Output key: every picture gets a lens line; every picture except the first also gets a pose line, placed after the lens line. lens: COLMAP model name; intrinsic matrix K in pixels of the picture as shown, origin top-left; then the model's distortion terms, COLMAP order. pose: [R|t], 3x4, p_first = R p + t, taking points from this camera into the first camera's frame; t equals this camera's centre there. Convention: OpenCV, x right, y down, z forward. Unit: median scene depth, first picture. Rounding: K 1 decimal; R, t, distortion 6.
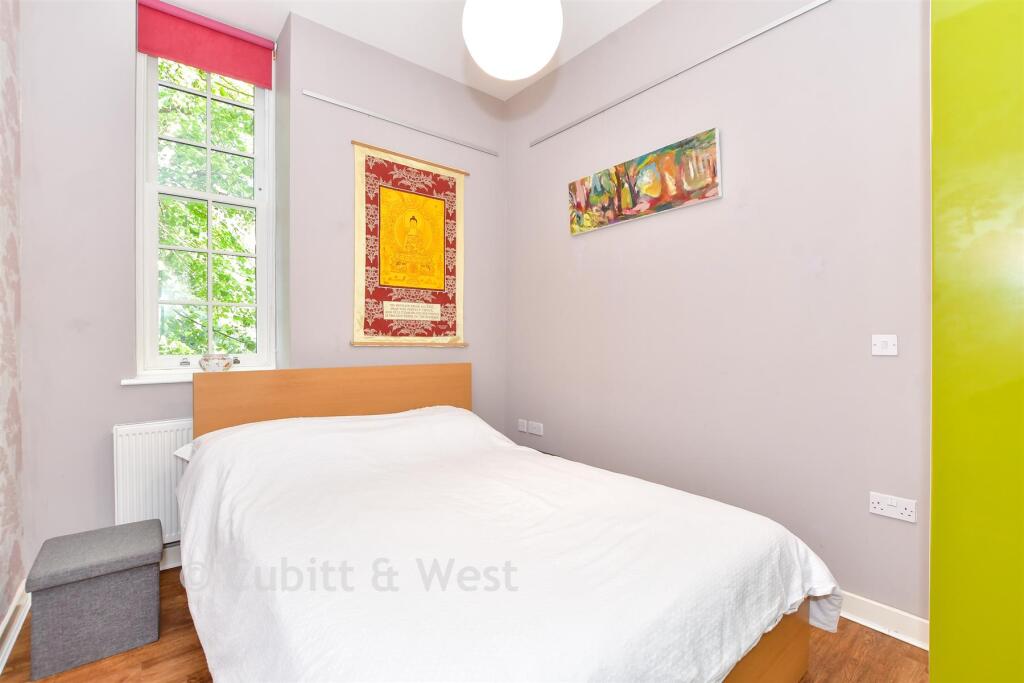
lens RADIAL K [[461.0, 0, 512.3], [0, 461.0, 338.9], [0, 0, 1]] dist [-0.015403, 0.003481]
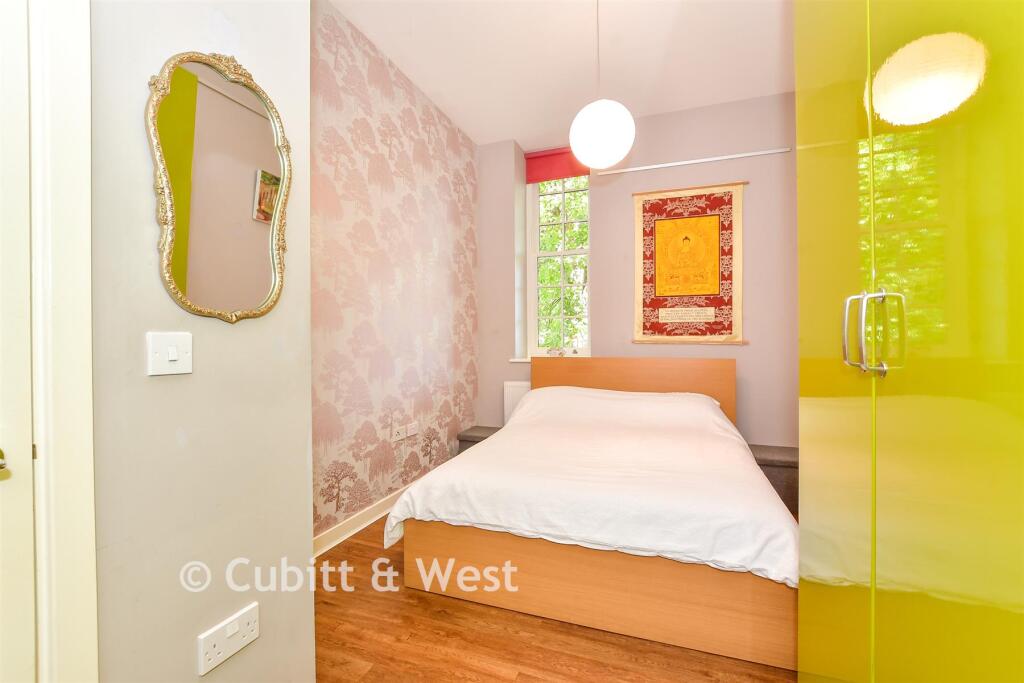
lens RADIAL K [[461.0, 0, 512.1], [0, 461.0, 344.1], [0, 0, 1]] dist [-0.015403, 0.003481]
pose [[0.517370, -0.000115, -0.855762, 0.582878], [0.004198, 0.999988, 0.002404, 0.012388], [0.855751, -0.004836, 0.517365, -0.020819]]
